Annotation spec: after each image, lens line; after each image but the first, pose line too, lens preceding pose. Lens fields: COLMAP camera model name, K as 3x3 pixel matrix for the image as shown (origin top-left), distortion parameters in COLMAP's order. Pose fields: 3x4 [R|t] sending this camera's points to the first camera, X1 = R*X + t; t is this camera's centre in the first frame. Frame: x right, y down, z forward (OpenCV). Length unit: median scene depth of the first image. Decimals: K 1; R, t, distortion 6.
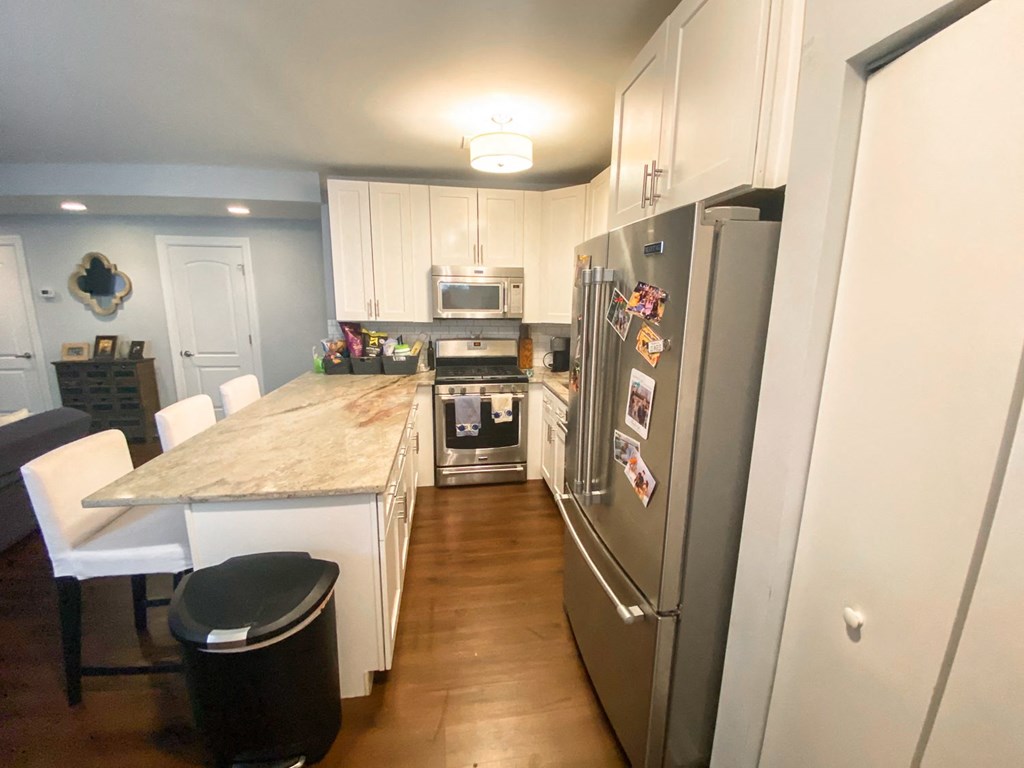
lens RADIAL K [[428.2, 0, 514.4], [0, 428.2, 382.6], [0, 0, 1]] dist [0.016802, -0.000657]
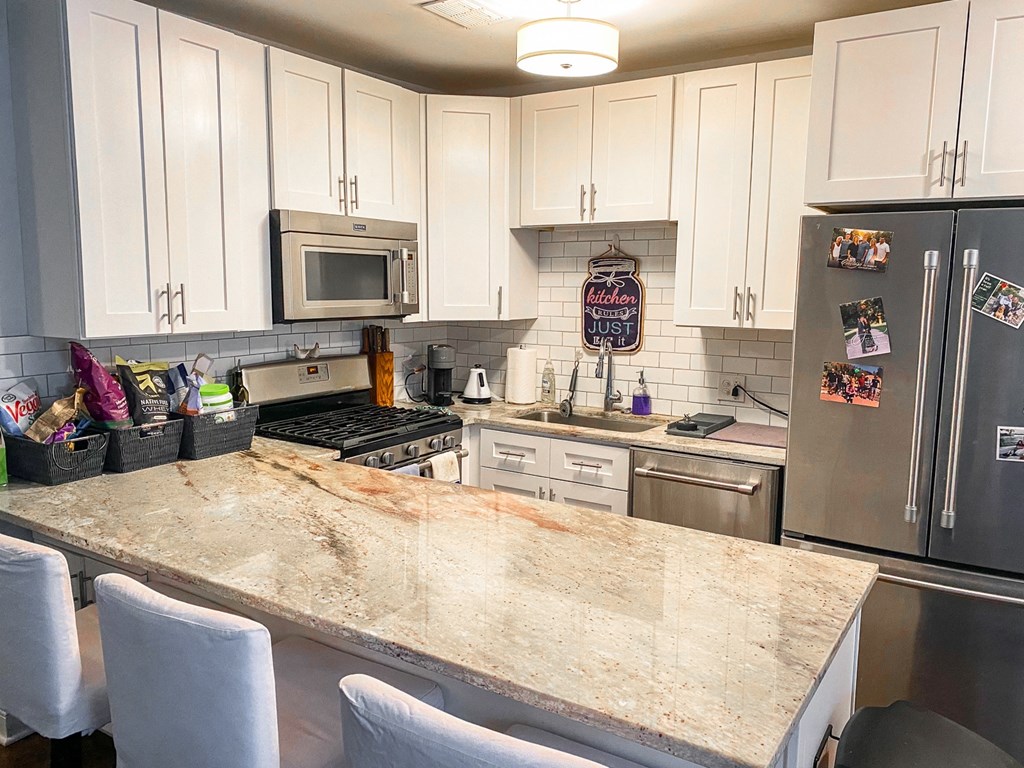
lens RADIAL K [[790.6, 0, 512.9], [0, 790.6, 386.0], [0, 0, 1]] dist [-0.031942, 0.057354]
pose [[0.672183, -0.106312, 0.732713, -0.664958], [0.141105, 0.989893, 0.014180, -0.057332], [-0.726815, 0.093858, 0.680390, 0.237927]]
